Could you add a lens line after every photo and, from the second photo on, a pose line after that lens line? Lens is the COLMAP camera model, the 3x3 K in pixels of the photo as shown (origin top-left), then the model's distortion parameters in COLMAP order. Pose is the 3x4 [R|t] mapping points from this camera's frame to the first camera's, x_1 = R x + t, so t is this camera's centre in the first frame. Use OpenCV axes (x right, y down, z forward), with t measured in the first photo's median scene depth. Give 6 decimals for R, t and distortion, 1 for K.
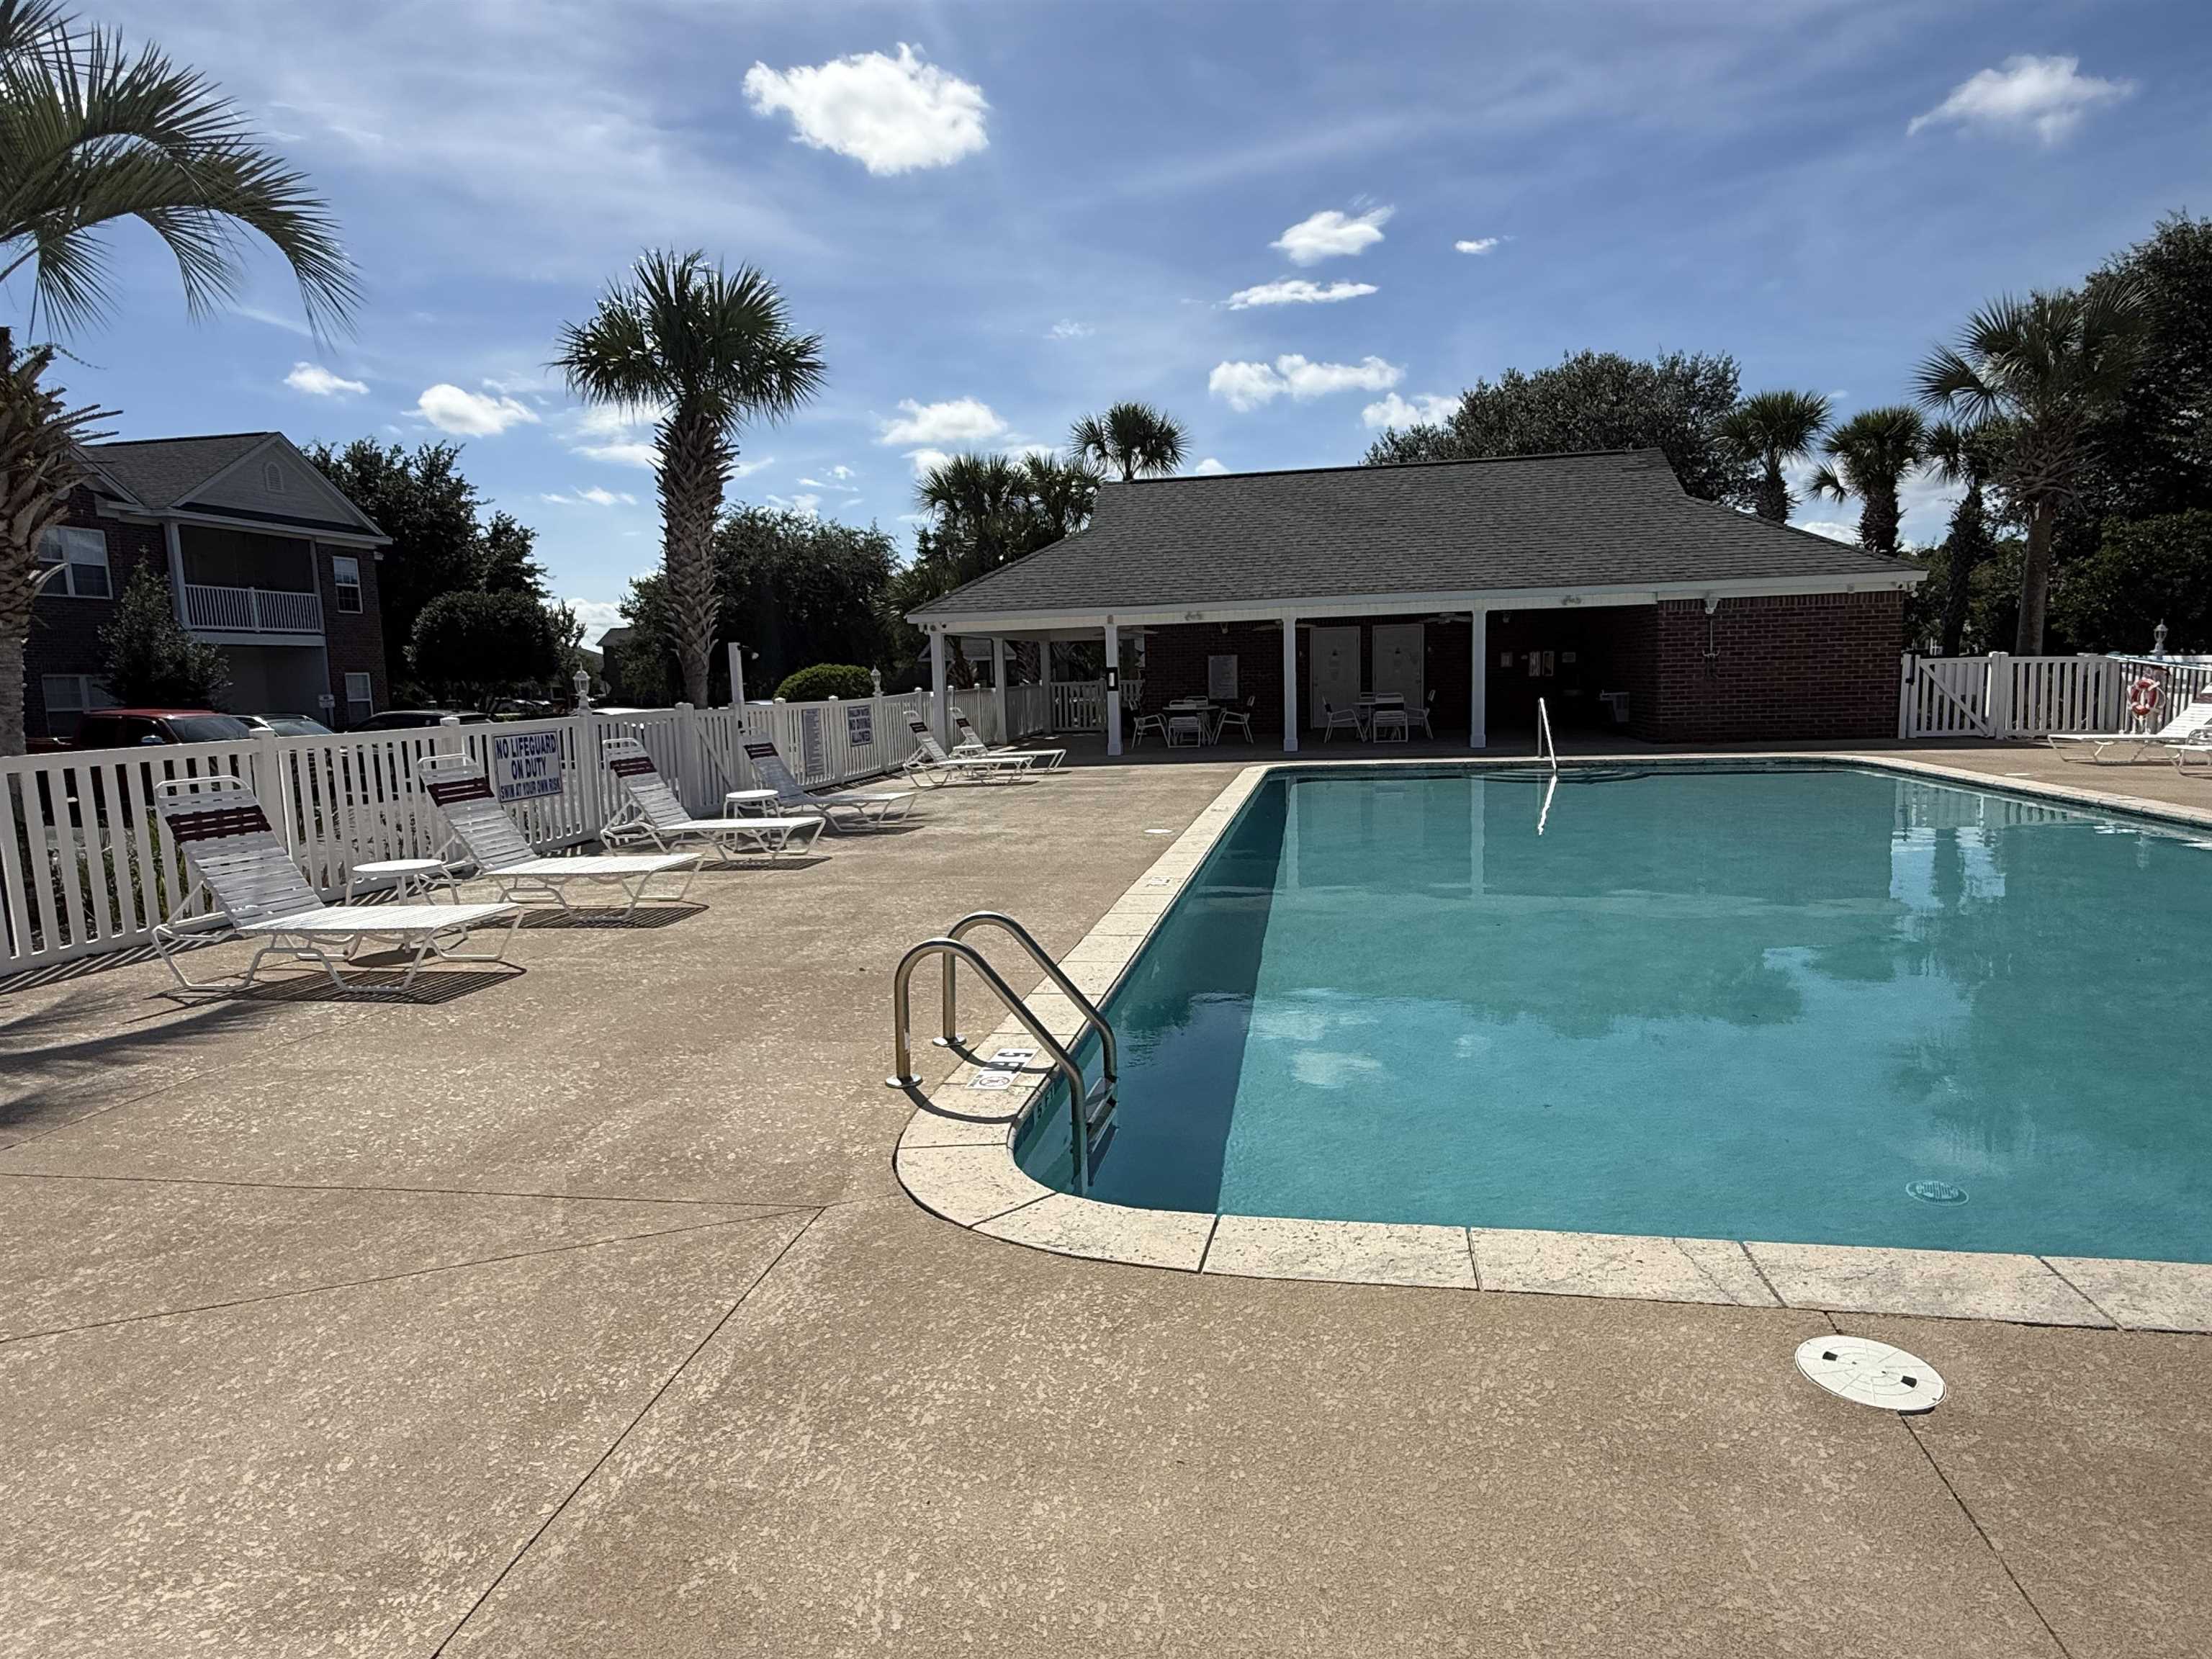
lens RADIAL K [[1269.2, 0, 1099.3], [0, 1269.2, 838.6], [0, 0, 1]] dist [-0.000565, -0.000206]
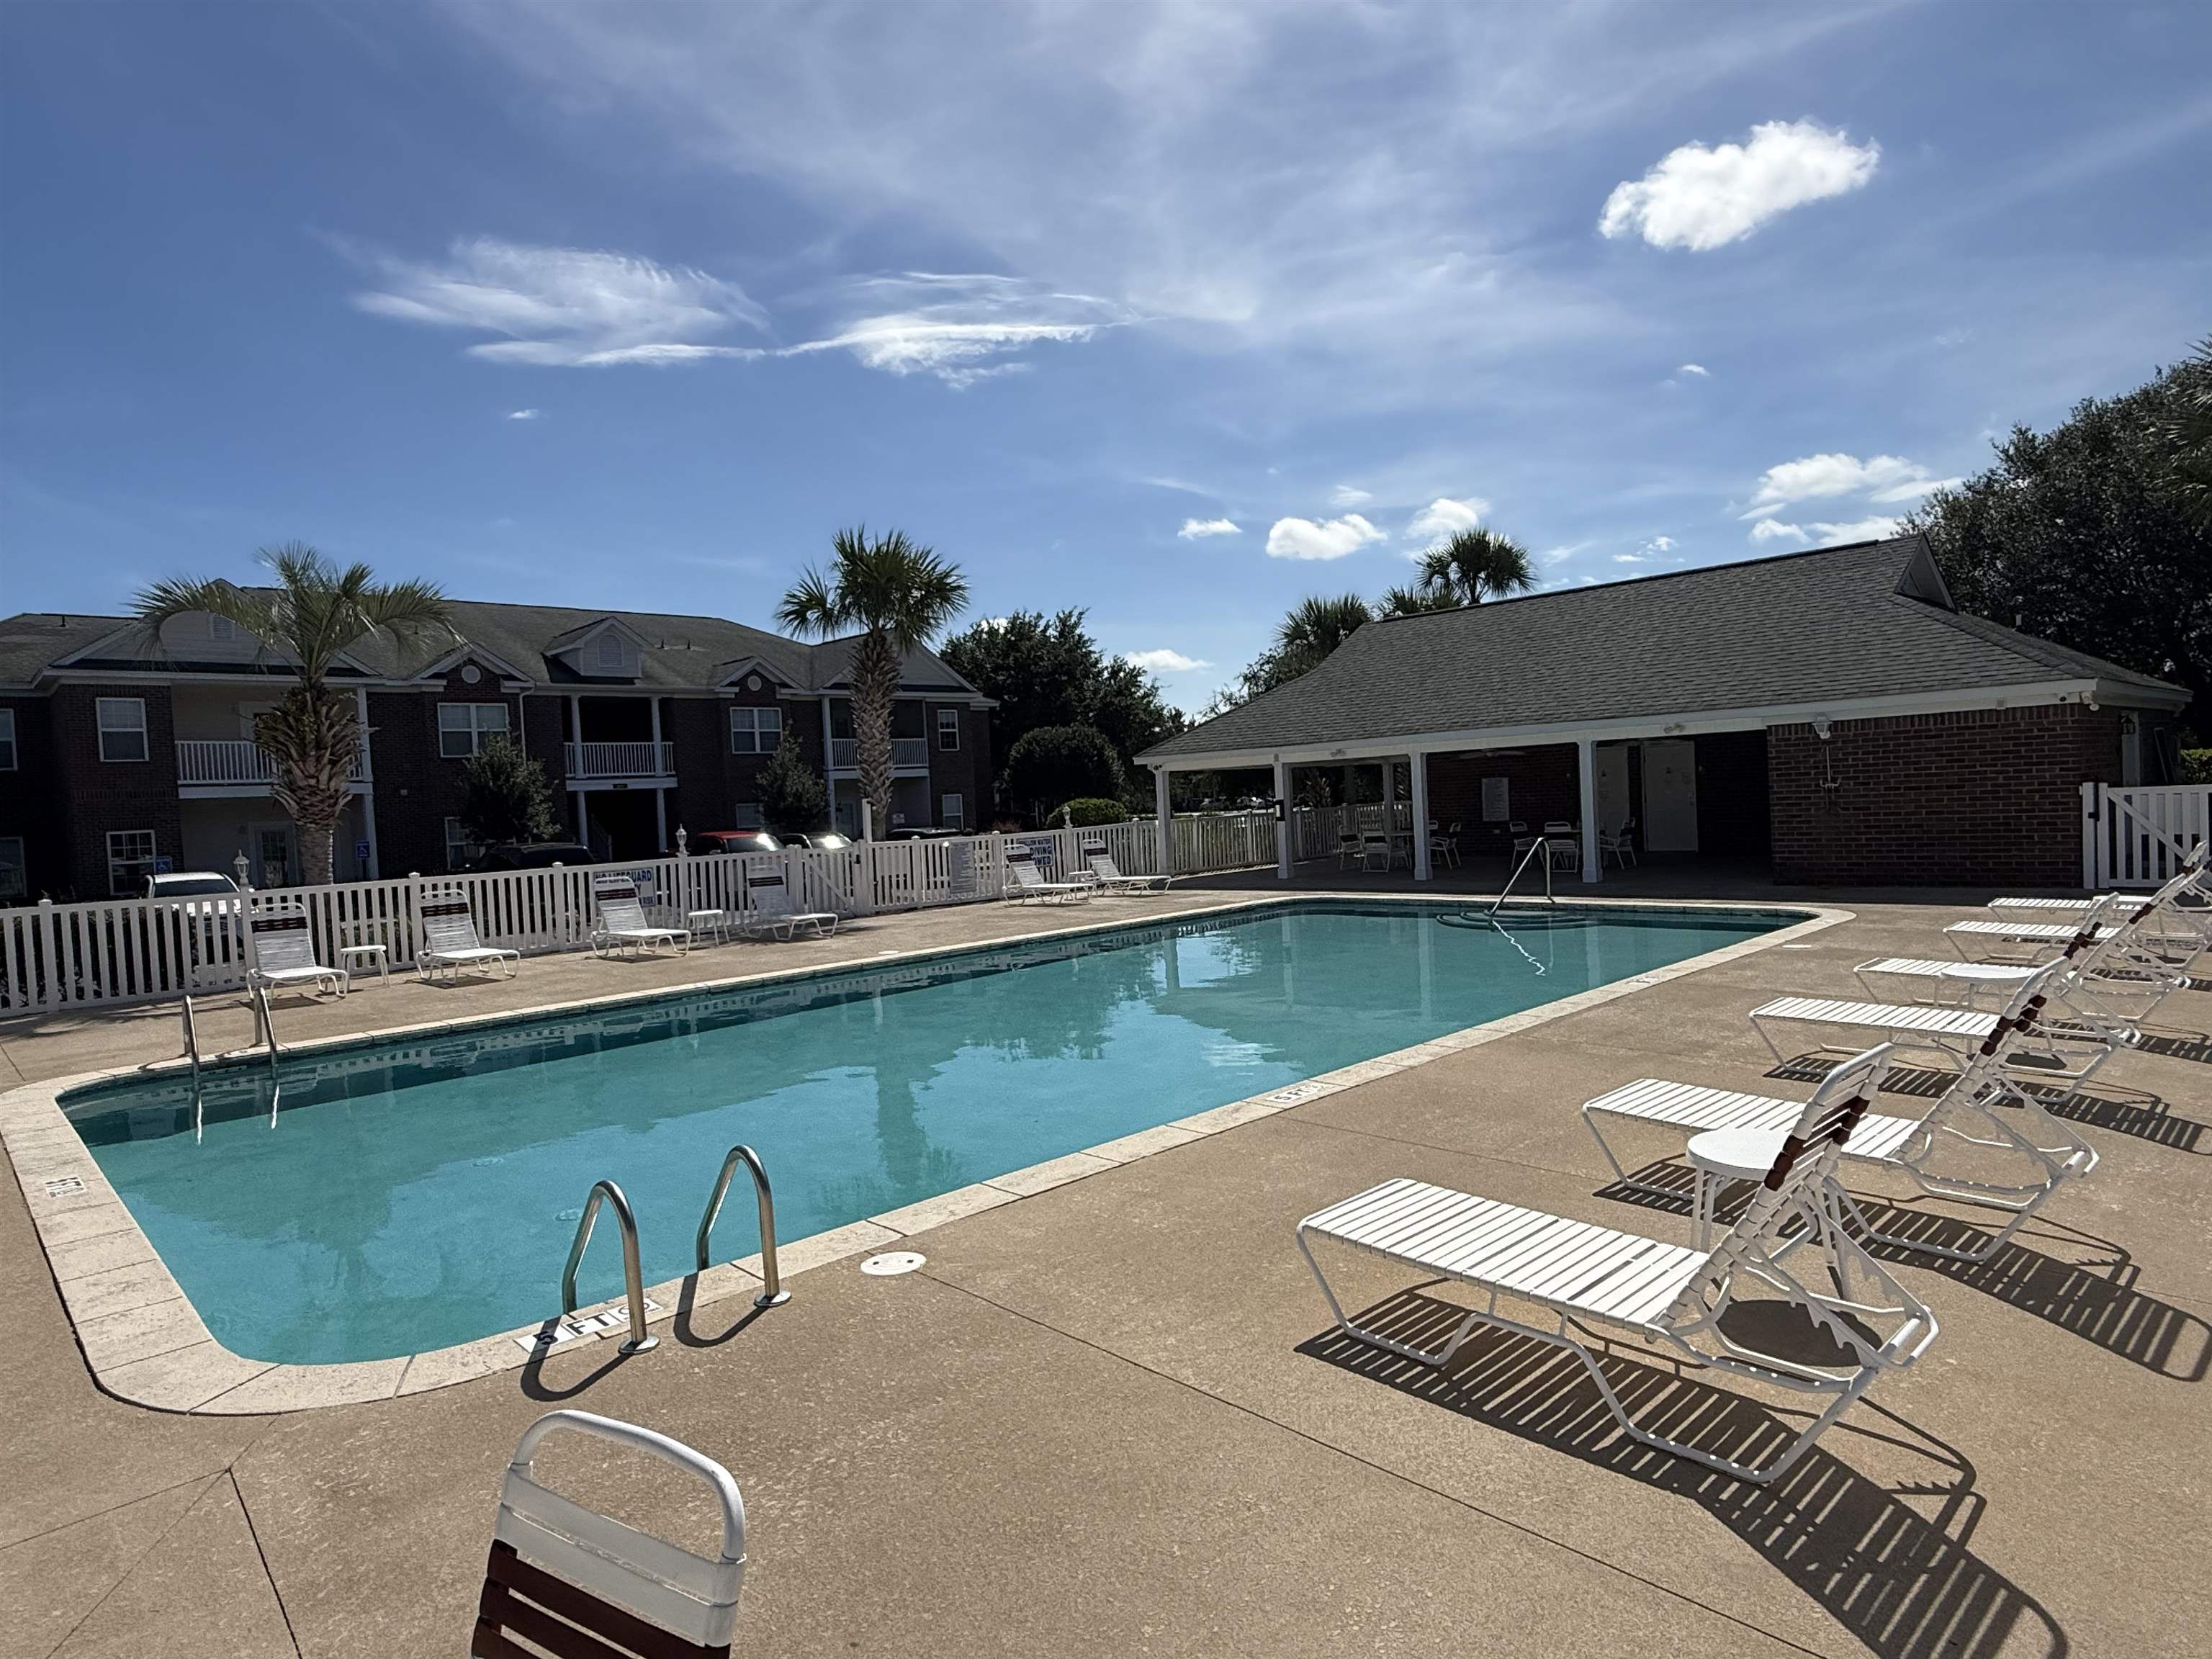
lens RADIAL K [[1269.2, 0, 1099.3], [0, 1269.2, 838.6], [0, 0, 1]] dist [-0.000565, -0.000206]
pose [[0.790927, 0.010207, -0.611826, 0.607685], [-0.053063, 0.997238, -0.051959, -0.037693], [0.609606, 0.073561, 0.789284, 0.030667]]
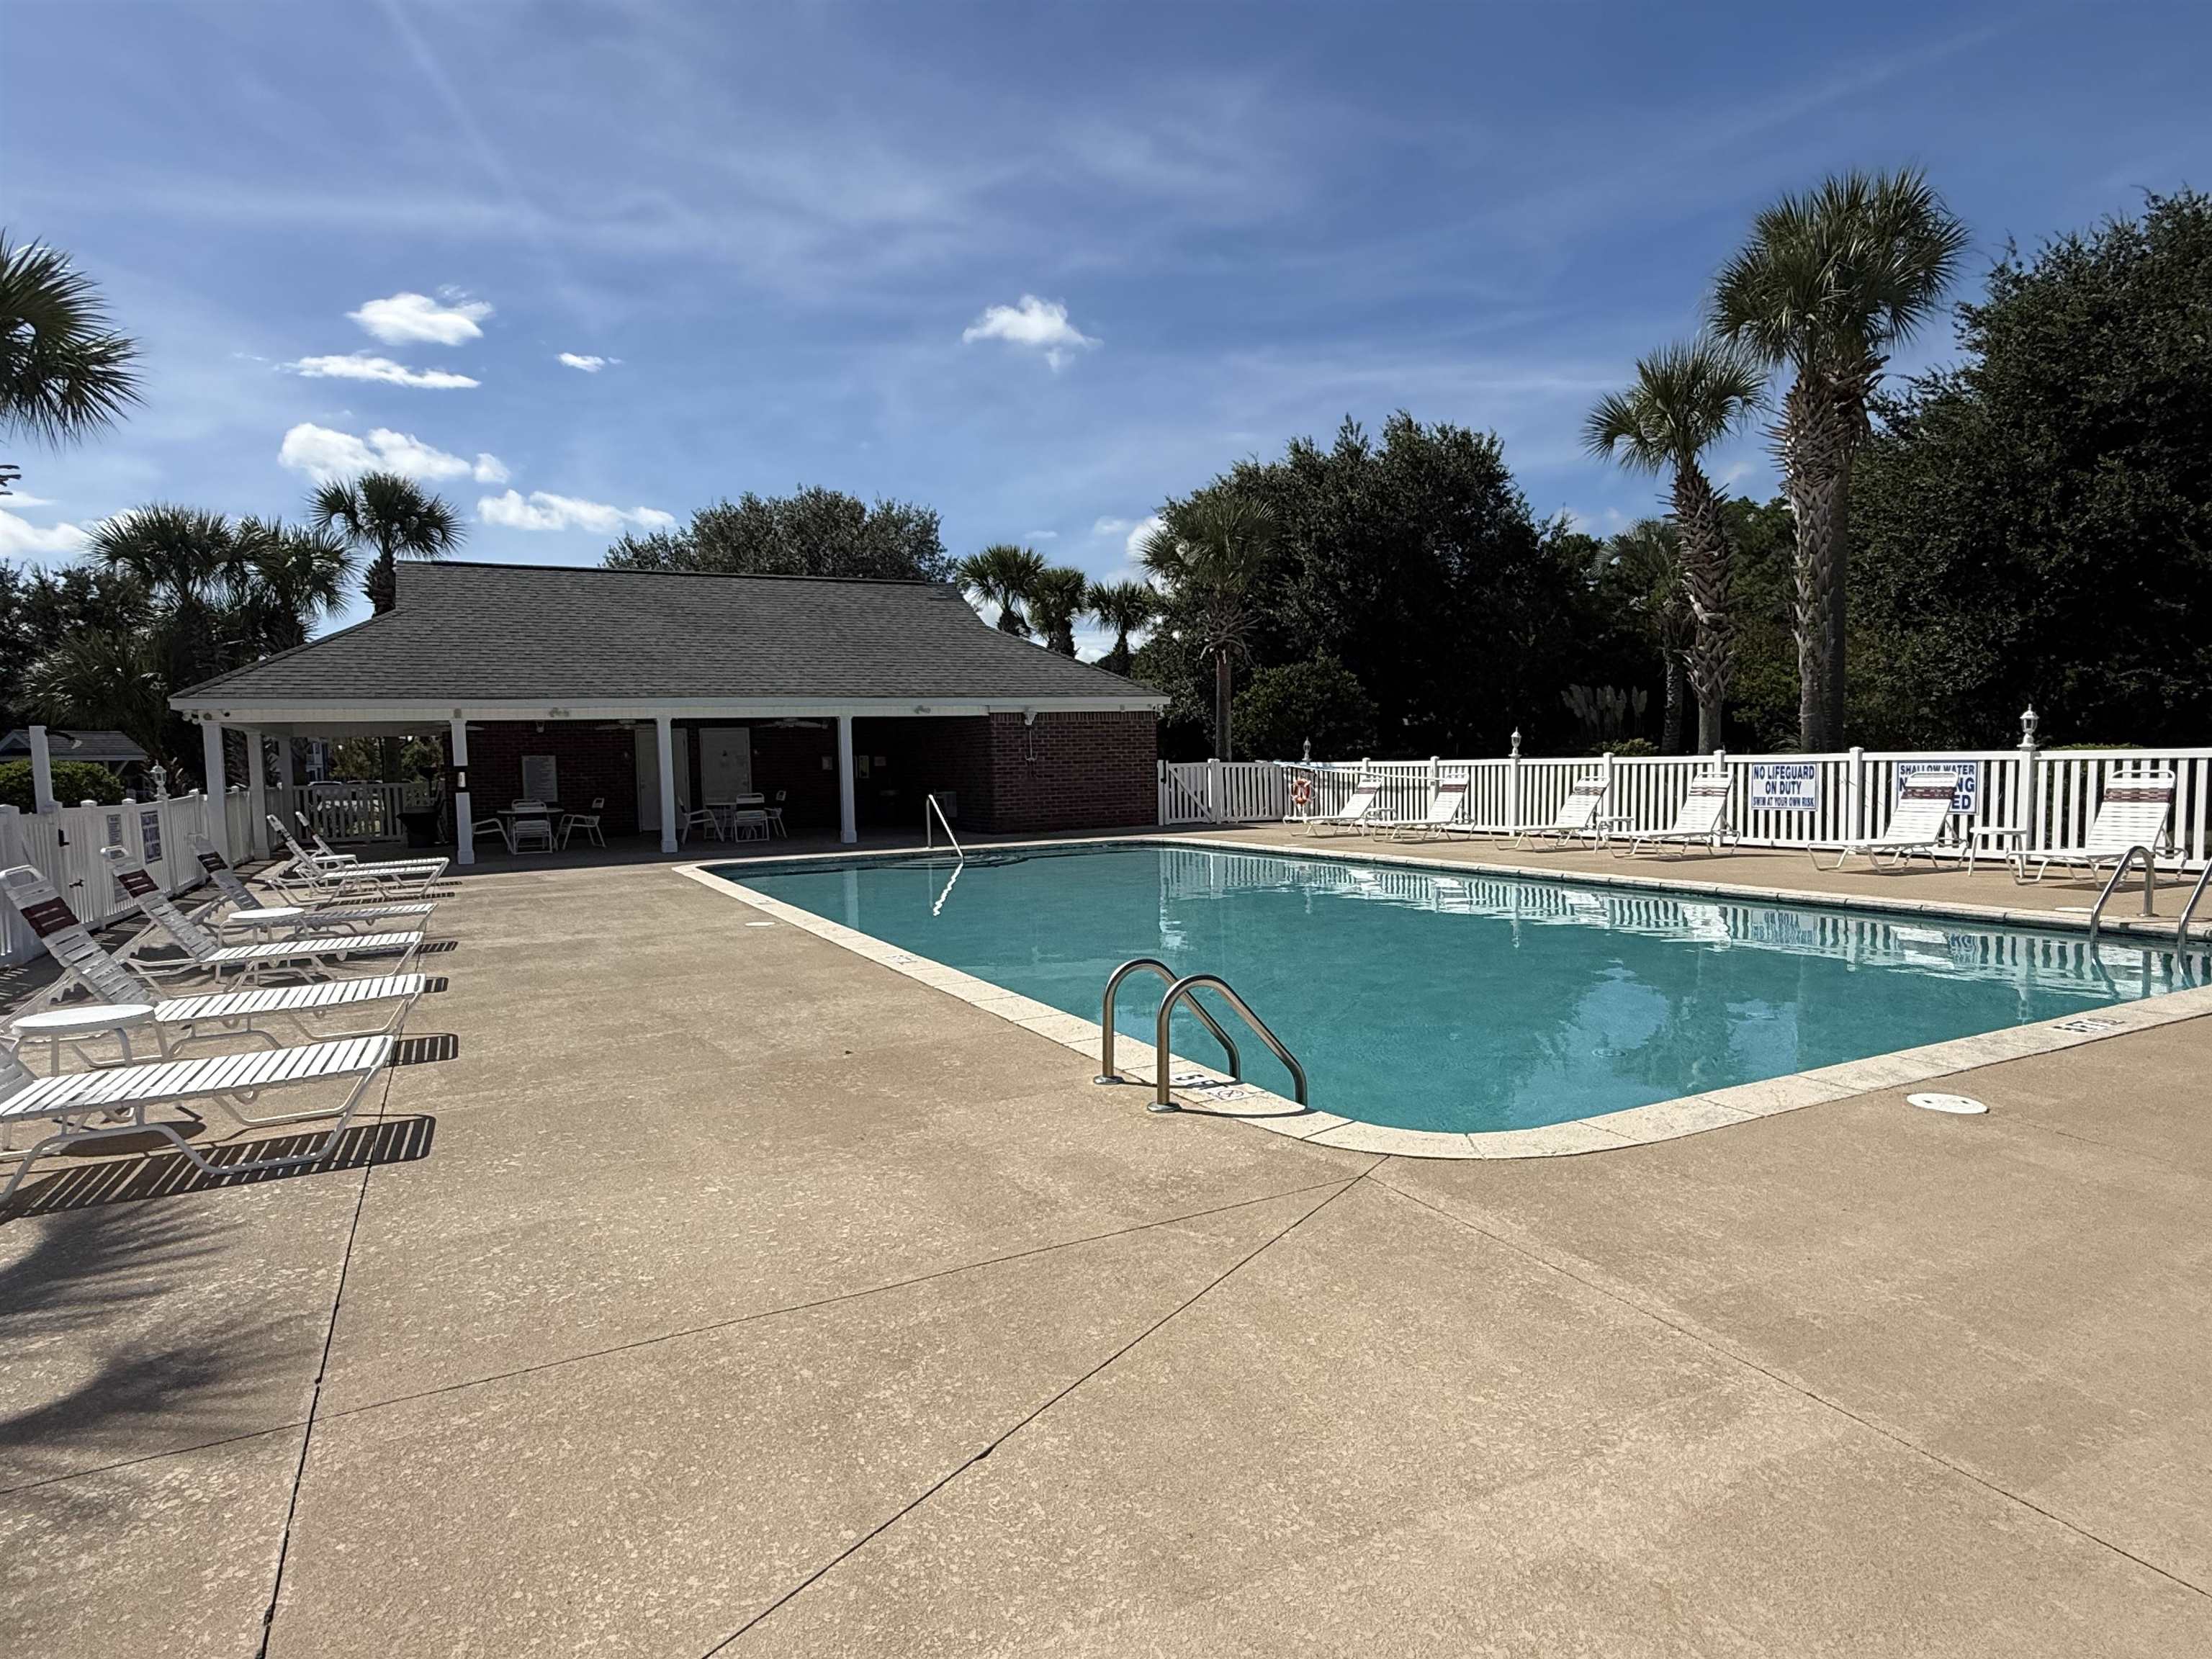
lens RADIAL K [[1269.2, 0, 1099.3], [0, 1269.2, 838.6], [0, 0, 1]] dist [-0.000565, -0.000206]
pose [[0.786223, -0.027813, 0.617316, -0.203476], [0.080278, 0.995118, -0.057410, 0.003366], [-0.612706, 0.094694, 0.784617, 0.030350]]
